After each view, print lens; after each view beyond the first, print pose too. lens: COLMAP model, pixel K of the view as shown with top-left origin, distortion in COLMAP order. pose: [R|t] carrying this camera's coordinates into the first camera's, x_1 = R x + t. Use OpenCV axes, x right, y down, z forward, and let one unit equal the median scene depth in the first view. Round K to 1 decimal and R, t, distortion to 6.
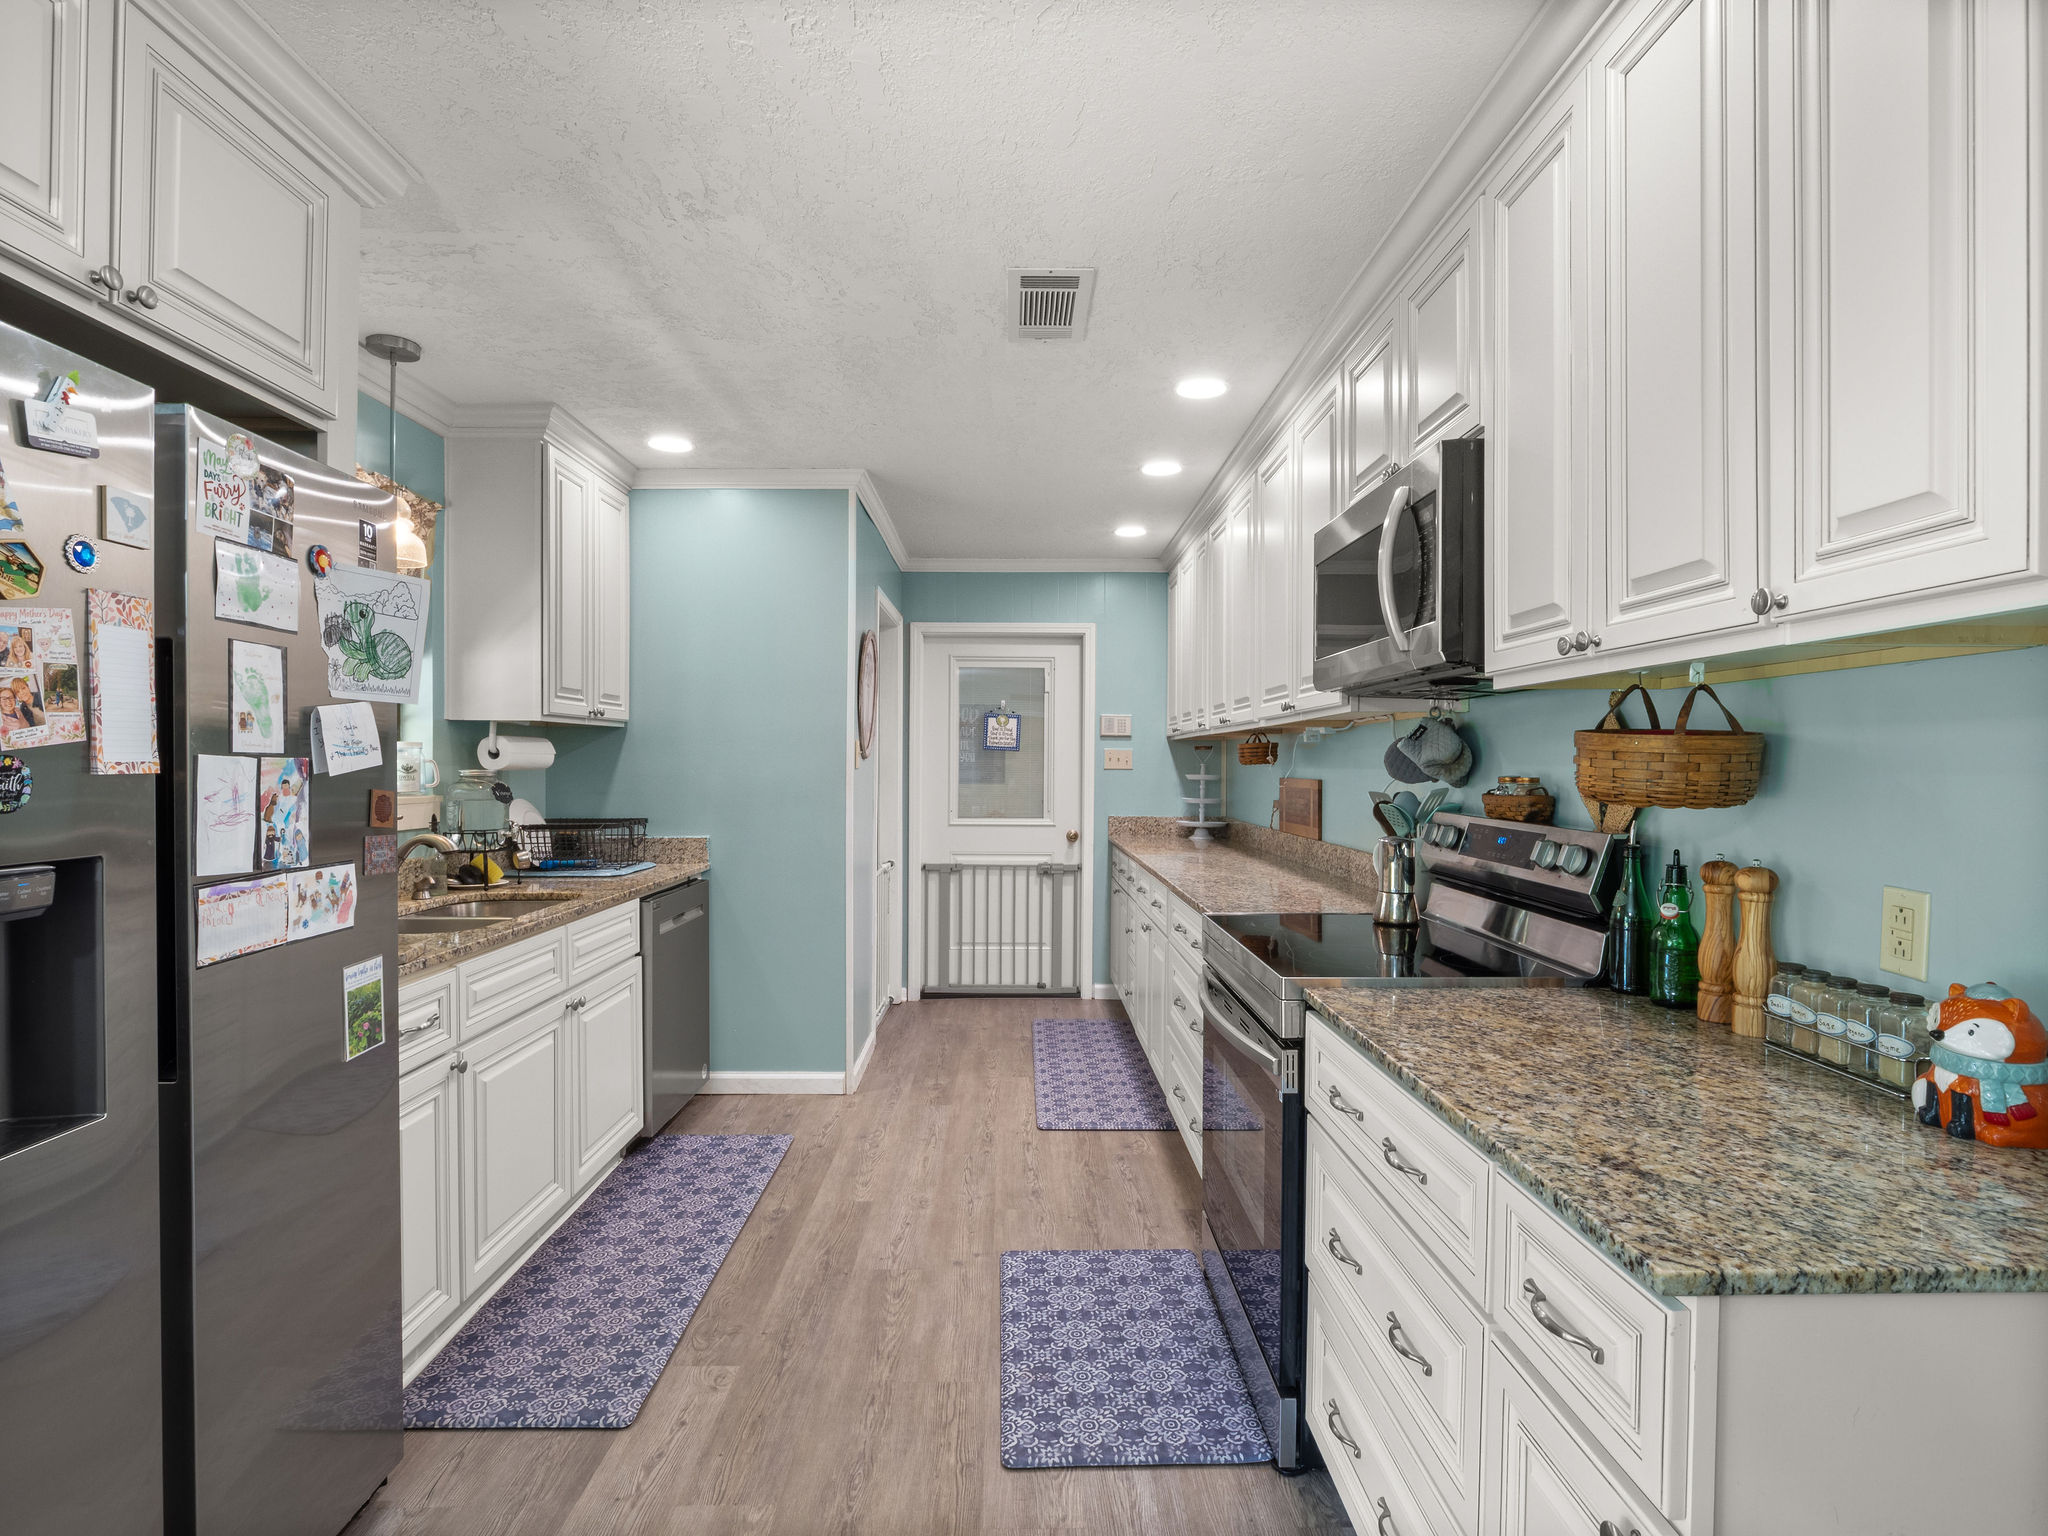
lens RADIAL K [[1001.5, 0, 1027.8], [0, 1001.5, 765.8], [0, 0, 1]] dist [-0.014491, 0.002874]
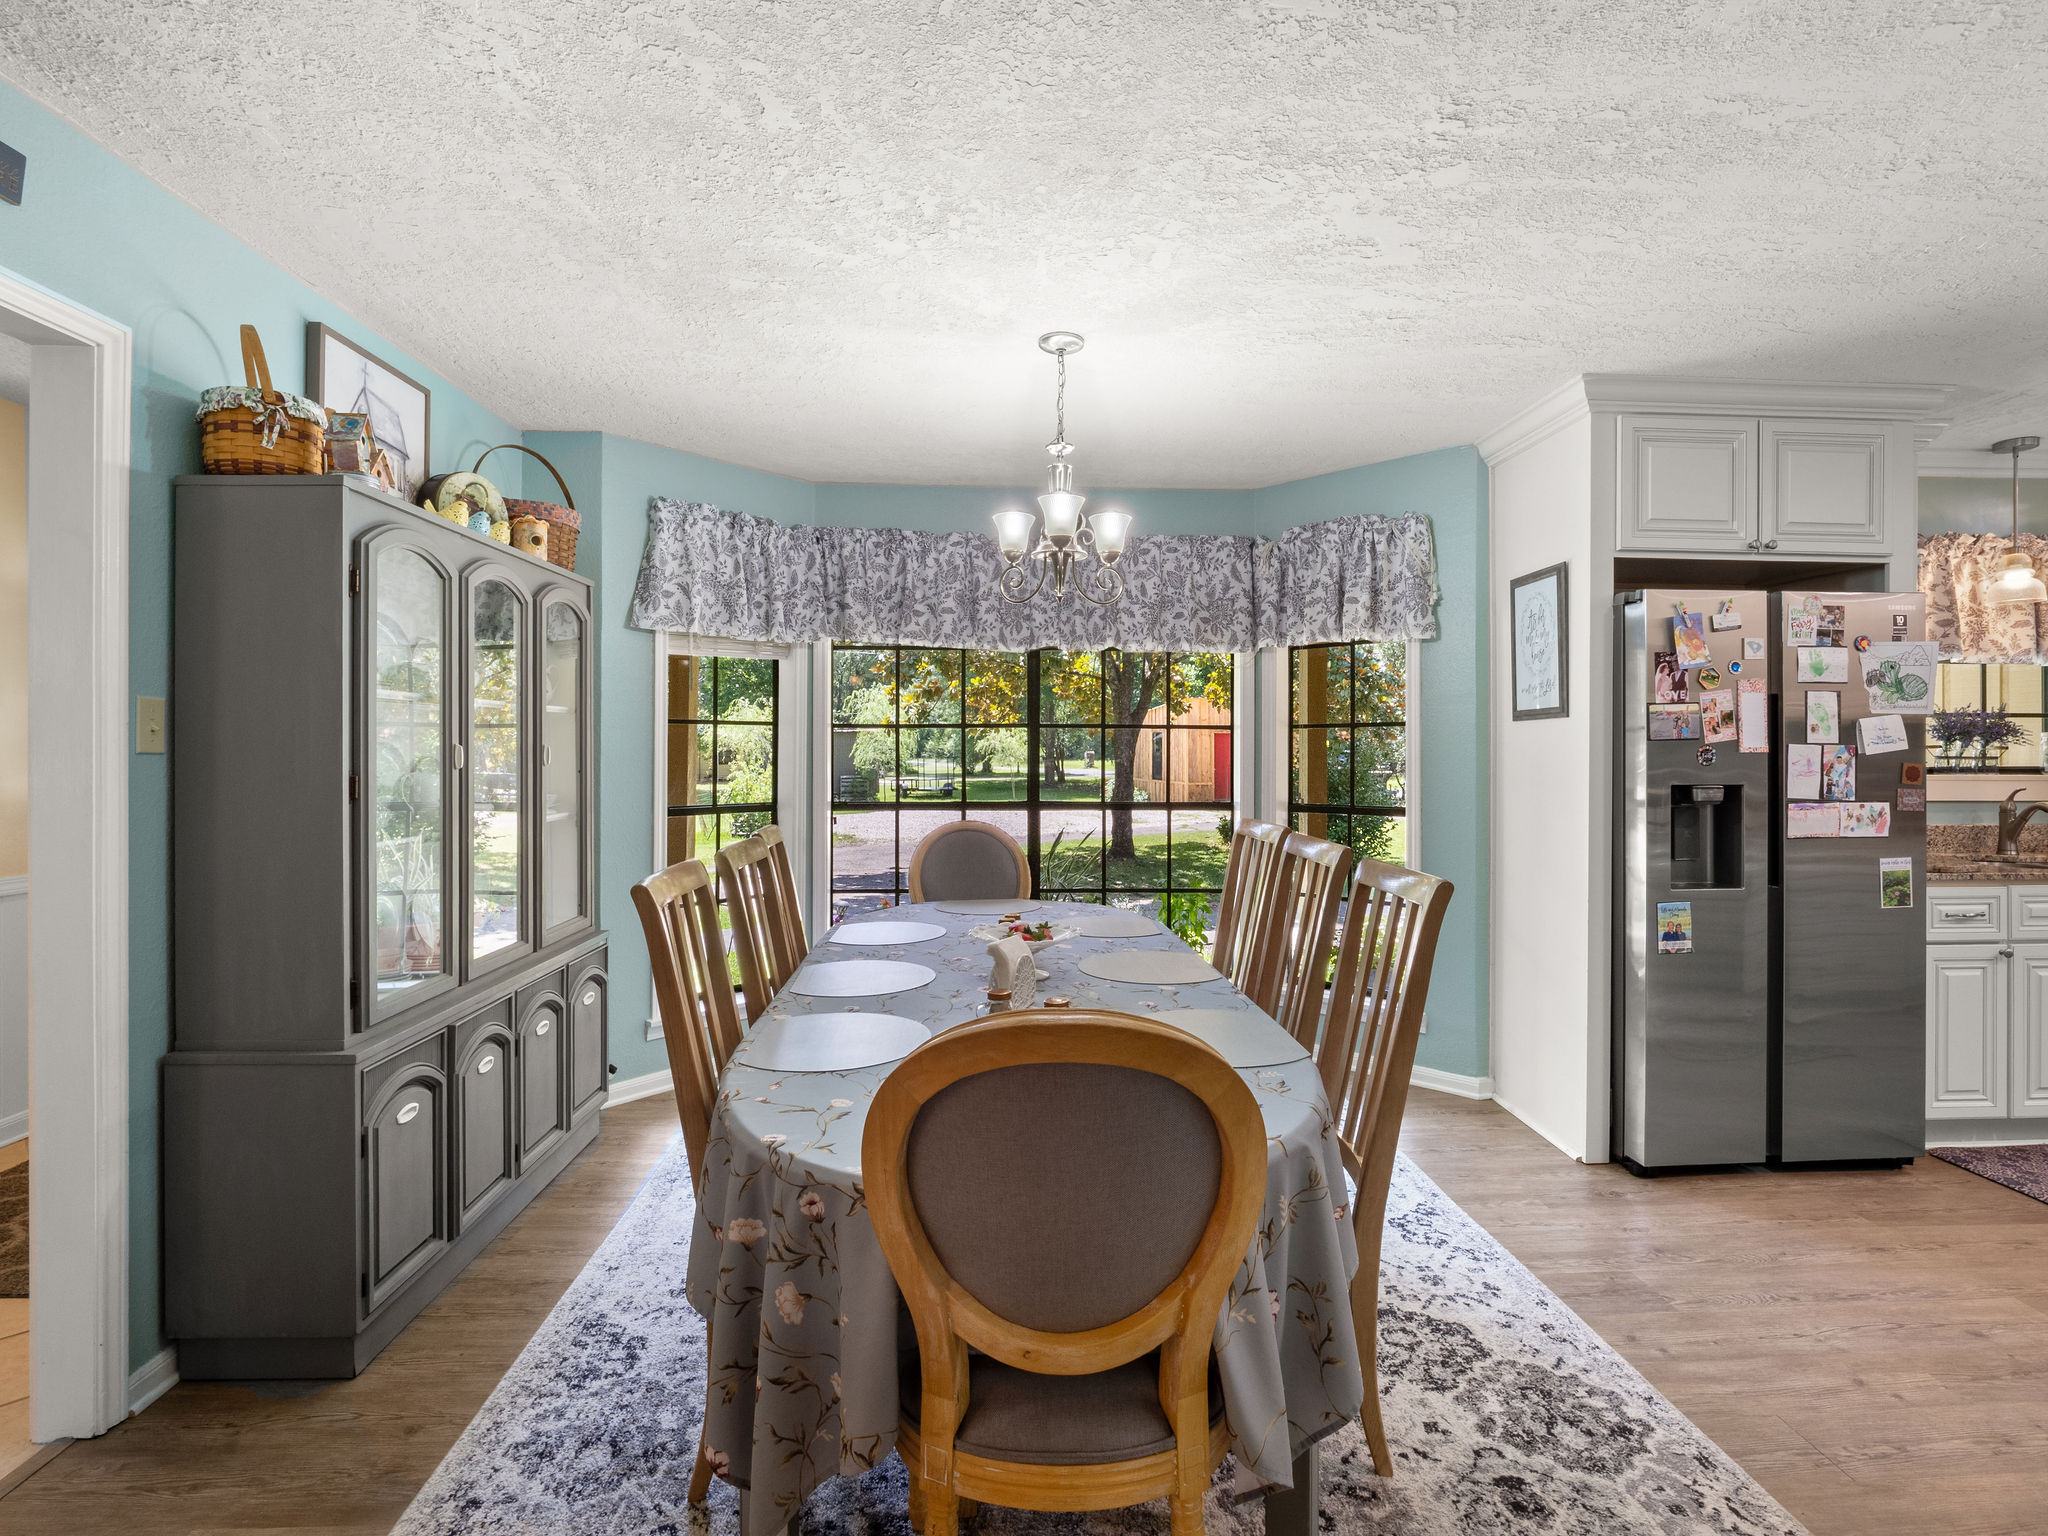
lens RADIAL K [[1001.5, 0, 1030.1], [0, 1001.5, 745.7], [0, 0, 1]] dist [-0.014491, 0.002874]
pose [[0.030422, -0.002683, -0.999534, 1.231556], [-0.003799, 0.999989, -0.002800, 0.004517], [0.999530, 0.003883, 0.030411, -0.714210]]
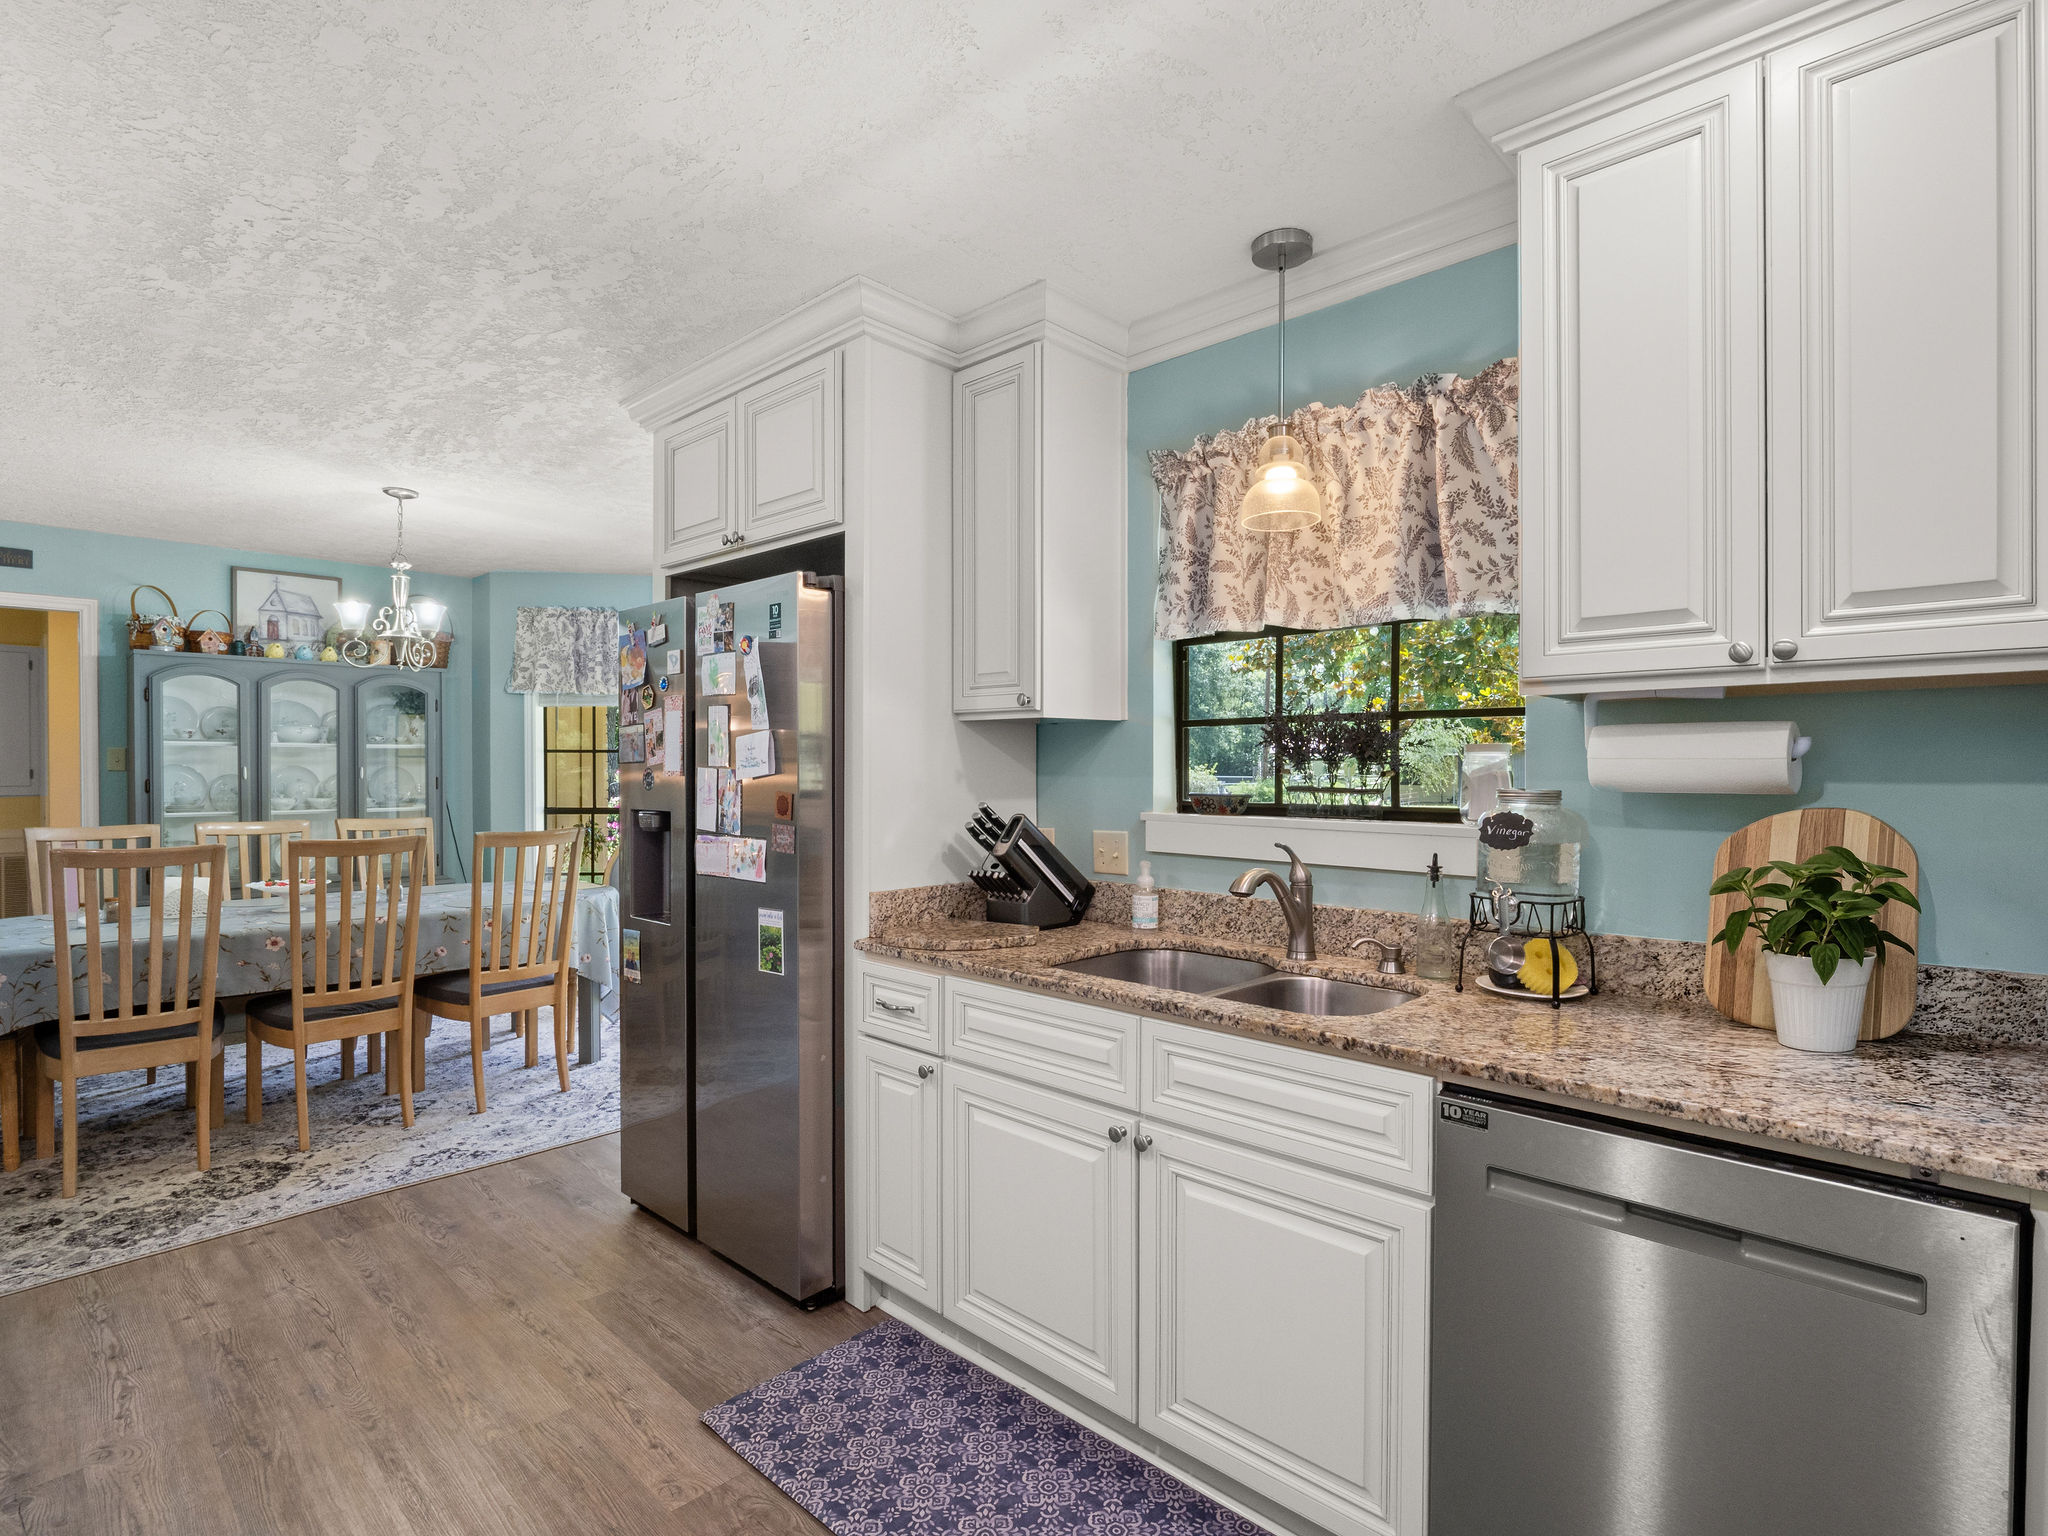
lens RADIAL K [[1001.5, 0, 1023.9], [0, 1001.5, 773.5], [0, 0, 1]] dist [-0.014491, 0.002874]
pose [[-0.695529, 0.003391, -0.718490, 0.135109], [-0.005025, 0.999941, 0.009584, -0.019121], [0.718480, 0.010277, -0.695471, 2.559116]]
